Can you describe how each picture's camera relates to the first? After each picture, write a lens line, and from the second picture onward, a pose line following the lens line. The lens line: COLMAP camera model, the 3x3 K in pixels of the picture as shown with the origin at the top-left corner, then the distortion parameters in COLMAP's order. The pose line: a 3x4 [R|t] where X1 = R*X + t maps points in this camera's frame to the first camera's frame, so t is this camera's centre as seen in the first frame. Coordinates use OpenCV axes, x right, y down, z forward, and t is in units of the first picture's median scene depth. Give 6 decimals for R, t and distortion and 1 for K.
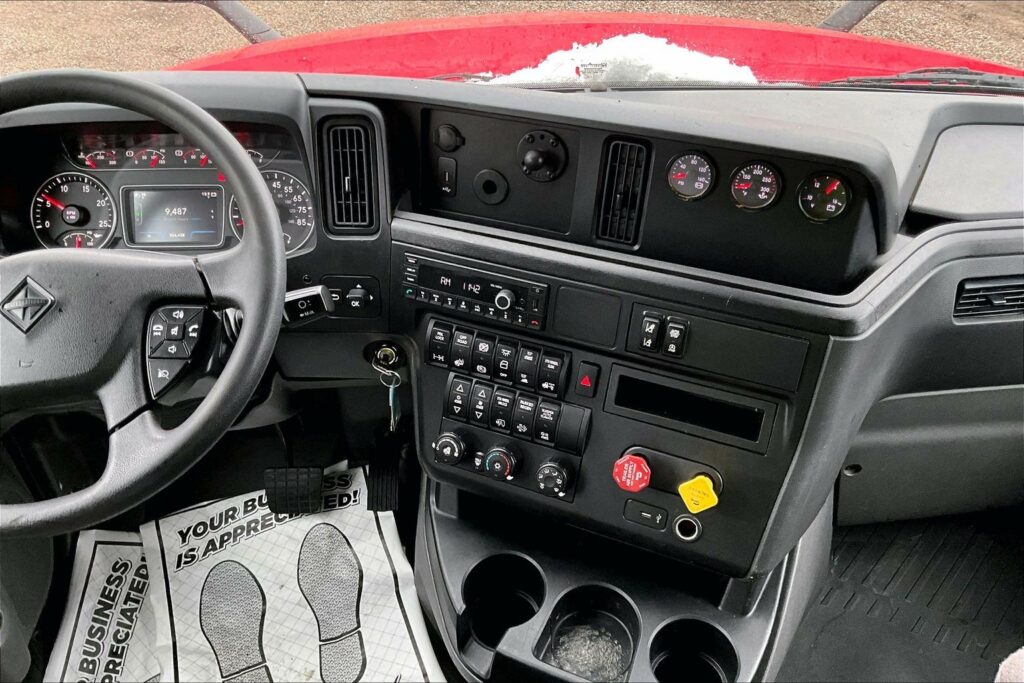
lens RADIAL K [[842.6, 0, 512.0], [0, 842.6, 341.5], [0, 0, 1]] dist [0.120493, -0.249084]
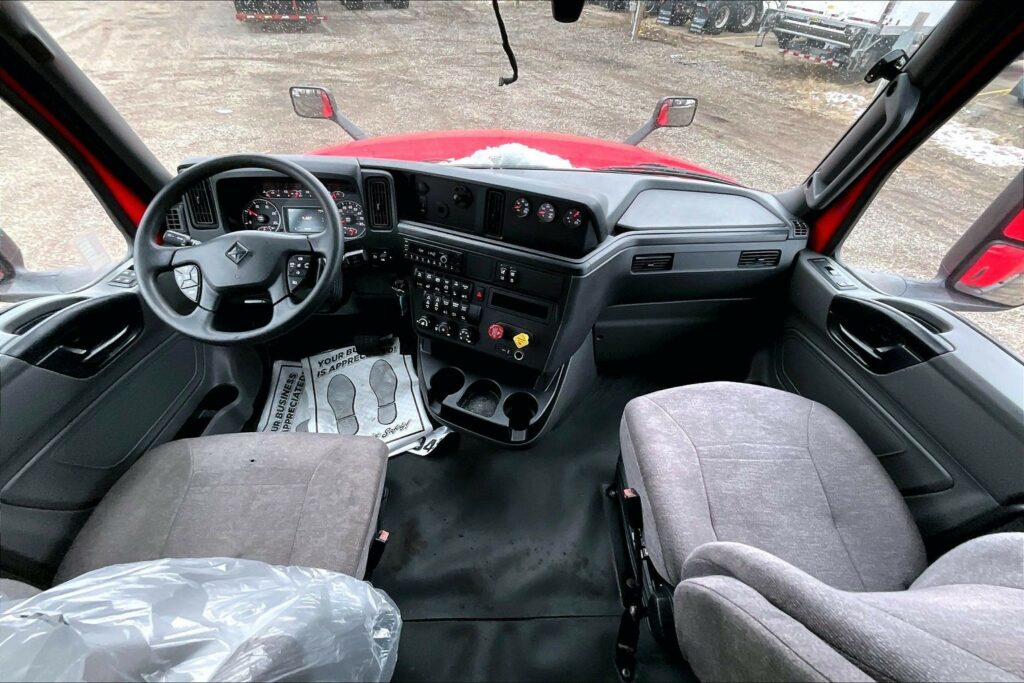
lens RADIAL K [[414.8, 0, 512.0], [0, 414.8, 341.5], [0, 0, 1]] dist [0.000105, 0.000227]
pose [[0.999406, 0.018438, 0.029100, 0.133826], [-0.021560, 0.993600, 0.110882, 0.042449], [-0.026870, -0.111444, 0.993407, -0.164400]]
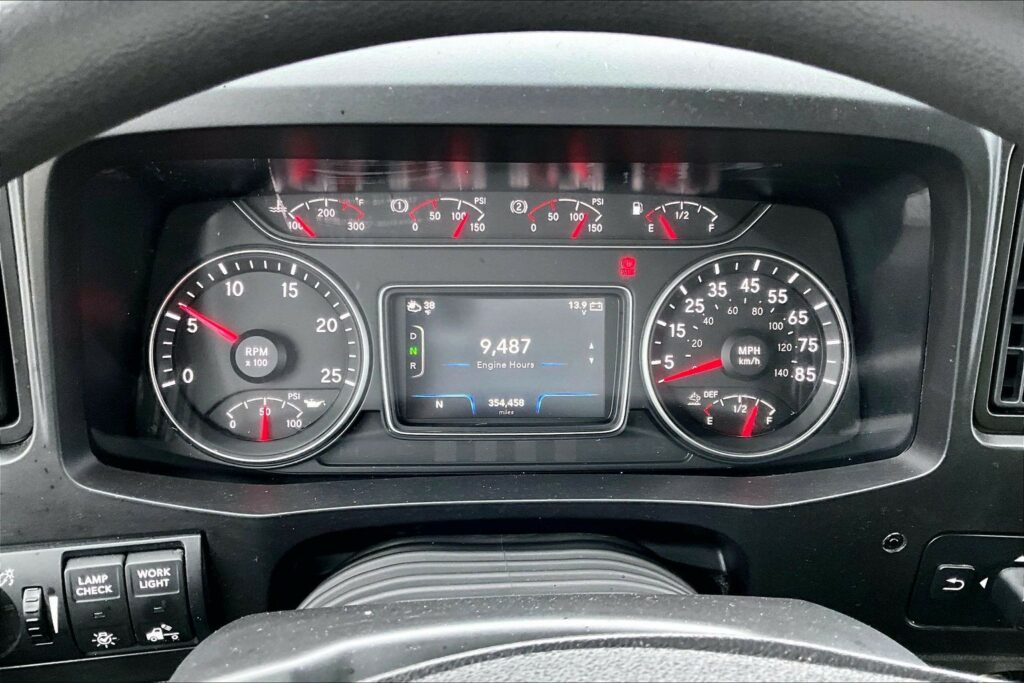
lens RADIAL K [[851.6, 0, 512.0], [0, 851.6, 341.5], [0, 0, 1]] dist [0.090206, -0.161362]
pose [[0.998068, 0.010692, 0.061210, -0.421962], [-0.009674, 0.999810, -0.016906, -0.149640], [-0.061379, 0.016281, 0.997982, 0.594124]]
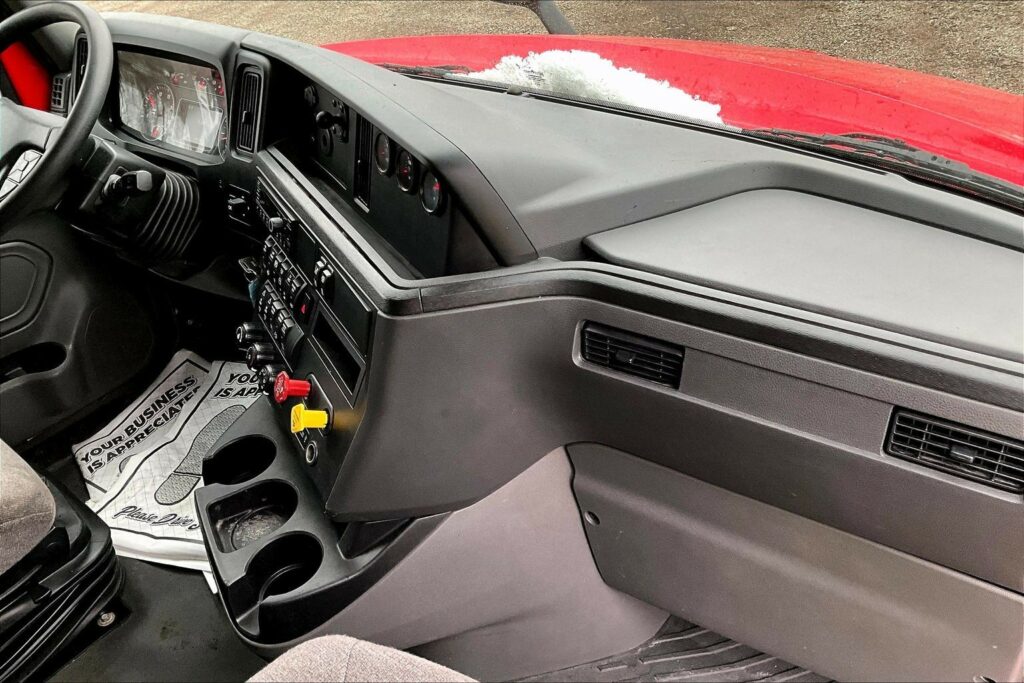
lens RADIAL K [[851.6, 0, 512.0], [0, 851.6, 341.5], [0, 0, 1]] dist [0.090206, -0.161362]
pose [[0.776105, 0.311250, -0.548439, 0.894056], [-0.332415, 0.940985, 0.063622, -0.075126], [0.535875, 0.132932, 0.833767, 0.146711]]
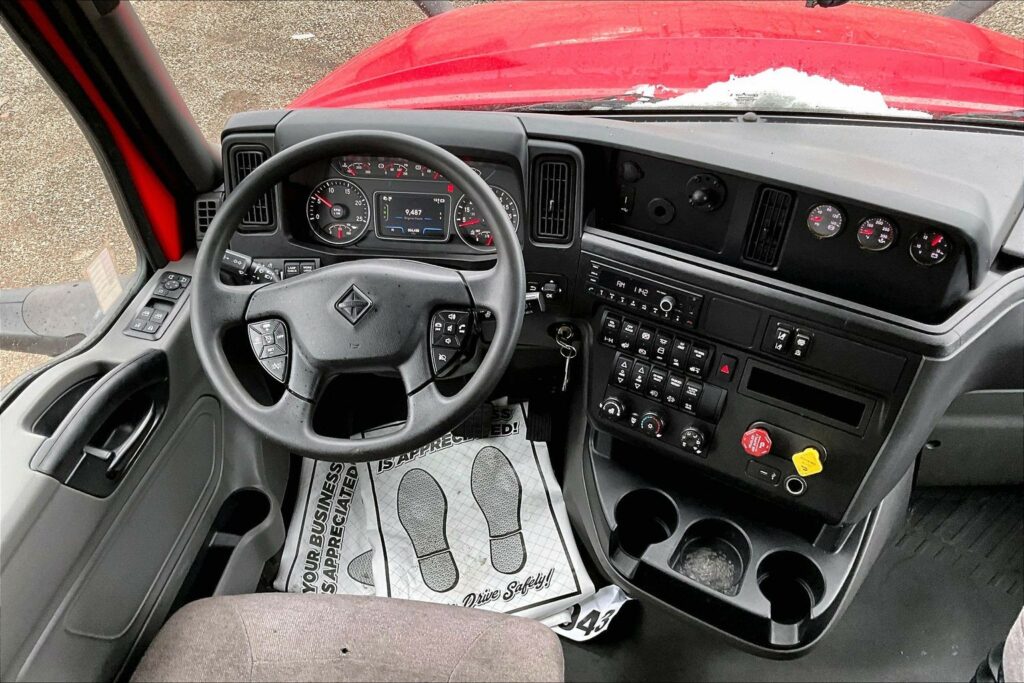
lens RADIAL K [[842.6, 0, 512.0], [0, 842.6, 341.5], [0, 0, 1]] dist [0.120493, -0.249084]
pose [[0.992770, 0.068860, -0.098321, -0.103032], [-0.057709, 0.992024, 0.112067, -0.111315], [0.105253, -0.105583, 0.988825, -0.295196]]
